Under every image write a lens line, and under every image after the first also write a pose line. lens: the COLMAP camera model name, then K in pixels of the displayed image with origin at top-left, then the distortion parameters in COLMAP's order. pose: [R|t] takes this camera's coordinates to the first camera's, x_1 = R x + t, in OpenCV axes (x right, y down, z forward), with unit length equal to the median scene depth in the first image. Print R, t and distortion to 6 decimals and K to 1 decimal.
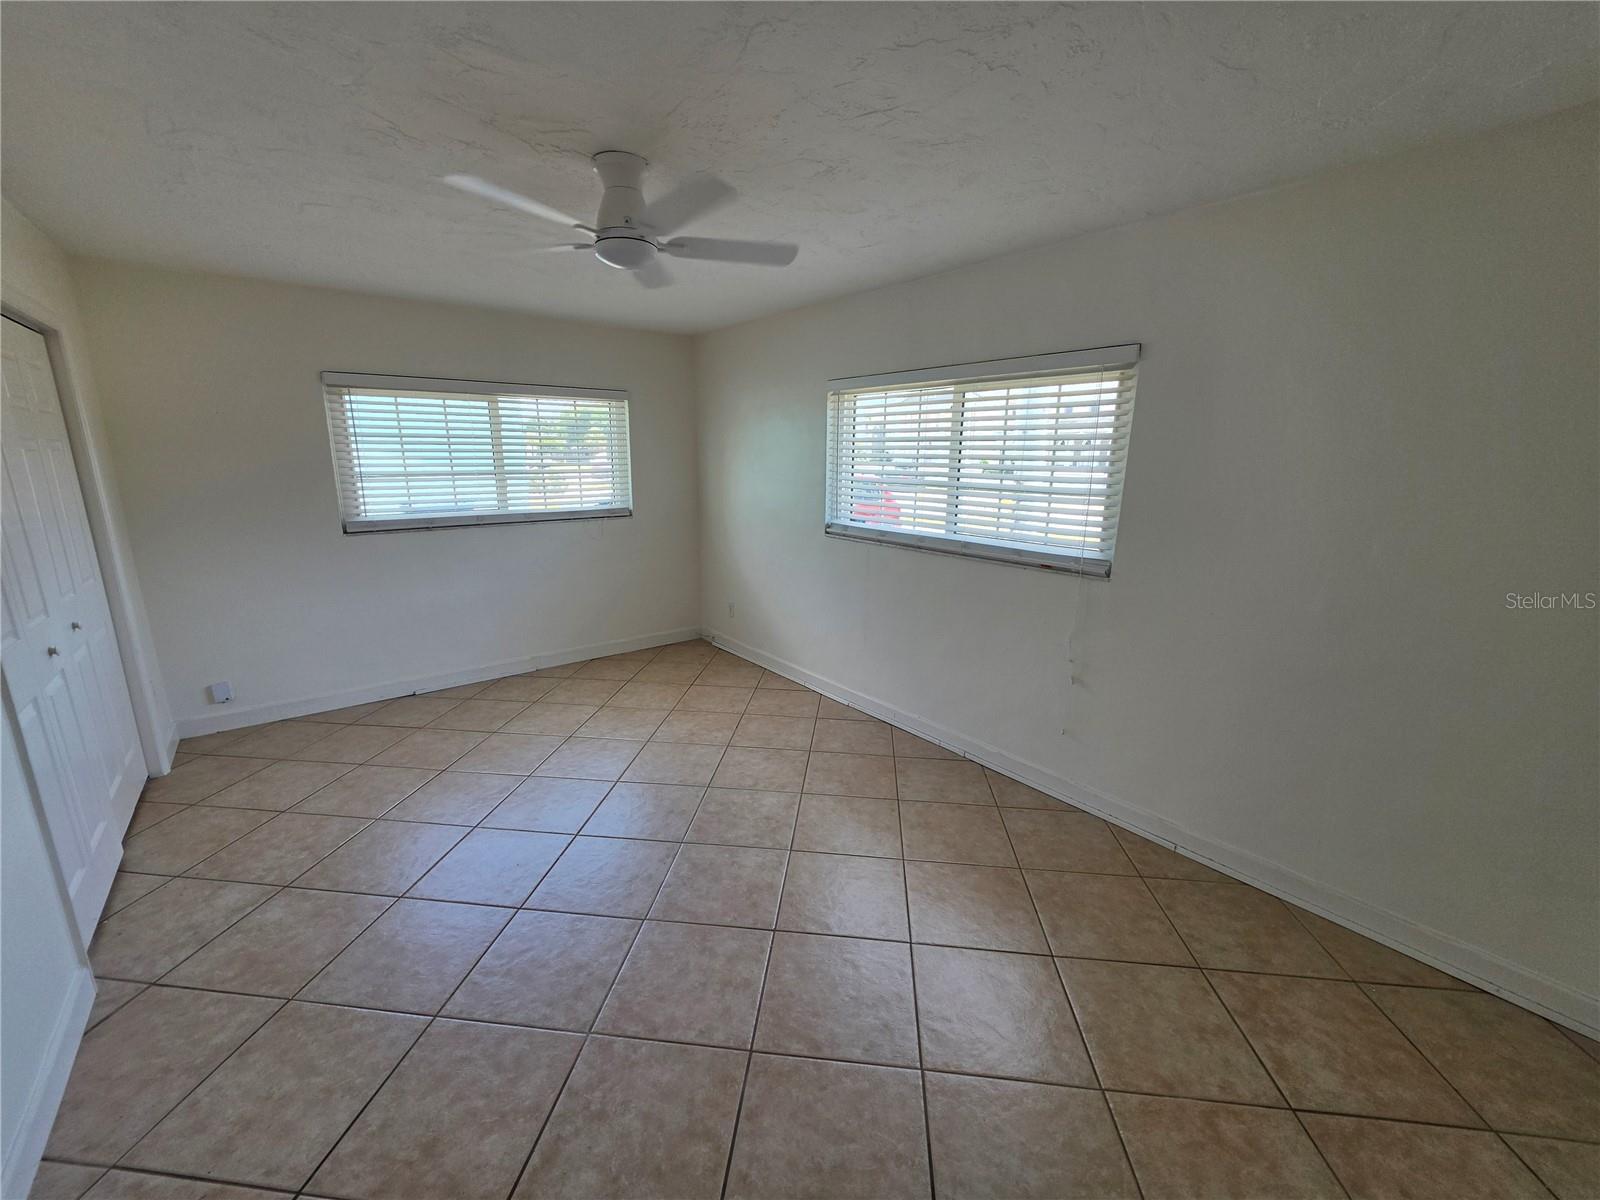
lens RADIAL K [[643.7, 0, 797.4], [0, 643.7, 600.1], [0, 0, 1]] dist [0.002528, 0.000070]
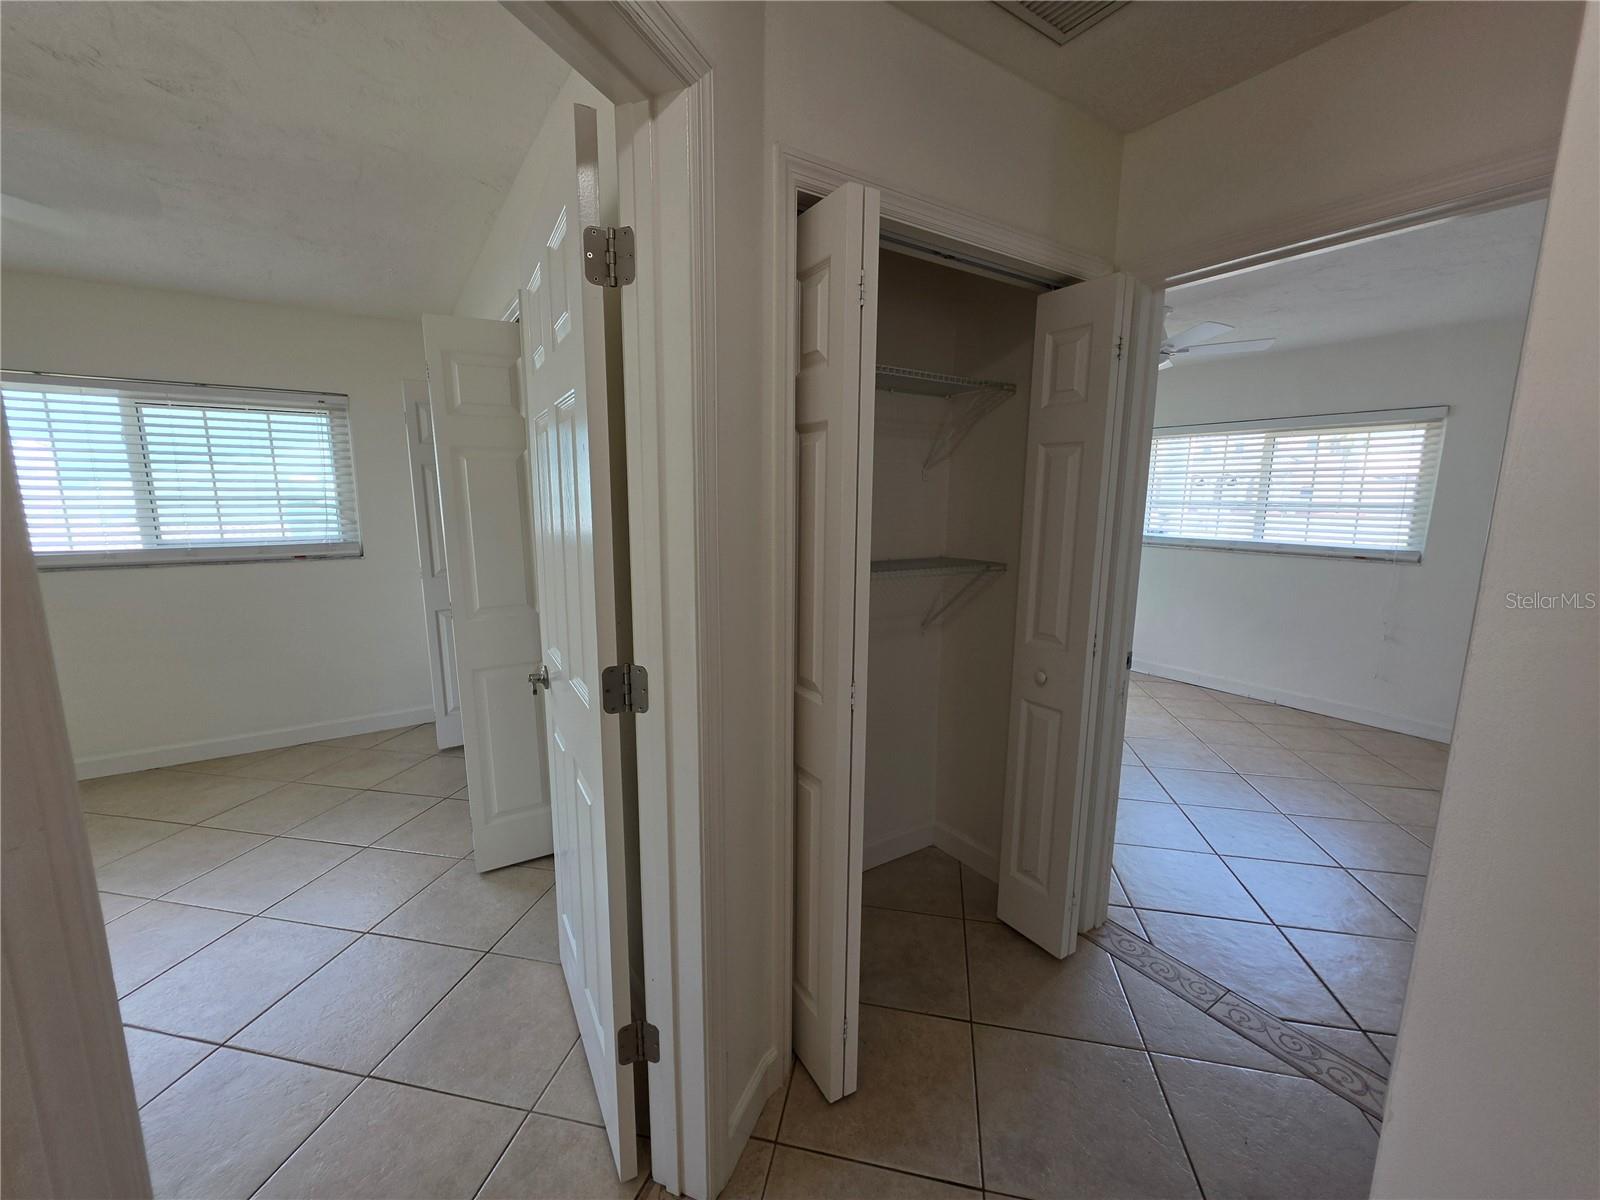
lens RADIAL K [[647.6, 0, 792.9], [0, 647.6, 591.6], [0, 0, 1]] dist [-0.014508, 0.007261]
pose [[0.995152, 0.018822, -0.096530, -0.681966], [-0.026389, 0.996625, -0.077726, 0.156463], [0.094741, 0.079897, 0.992291, -0.489790]]
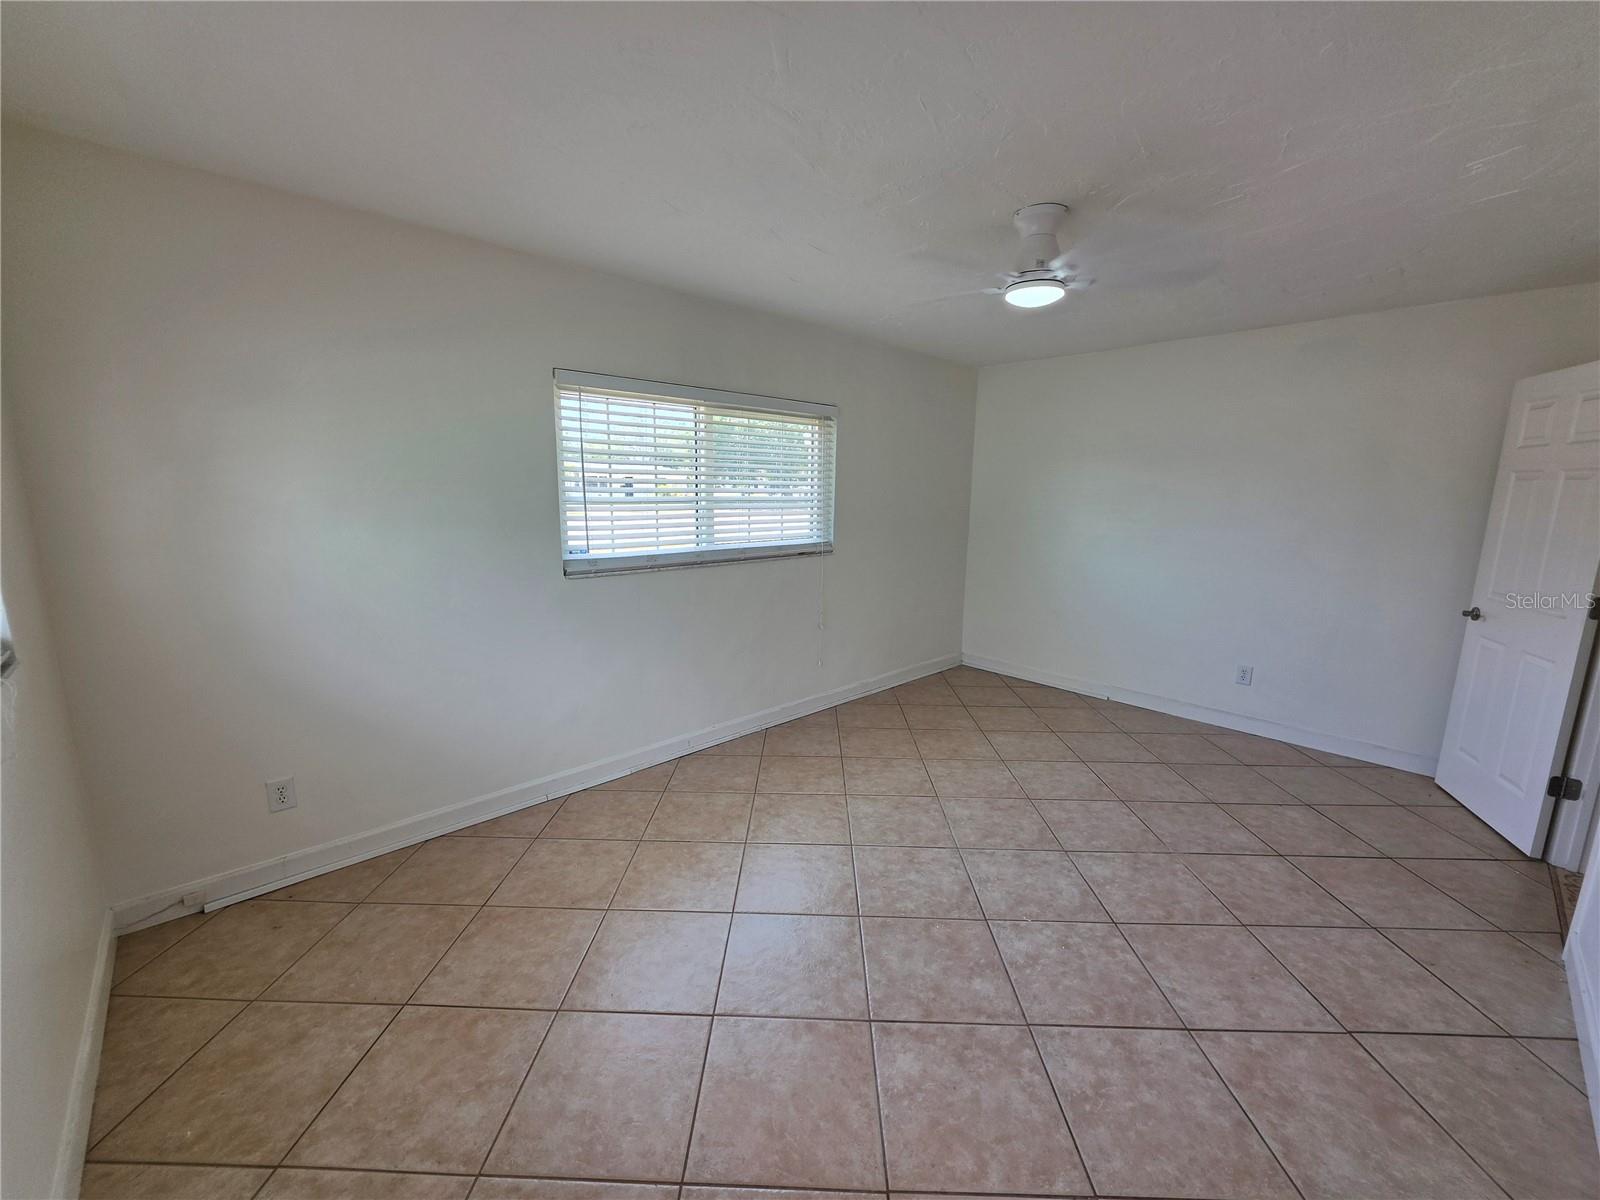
lens RADIAL K [[643.7, 0, 797.4], [0, 643.7, 600.1], [0, 0, 1]] dist [0.002528, 0.000070]
pose [[-0.087766, -0.188820, 0.978082, -0.936859], [0.206608, 0.957069, 0.203303, -0.228666], [-0.974480, 0.219922, -0.044986, 1.039683]]
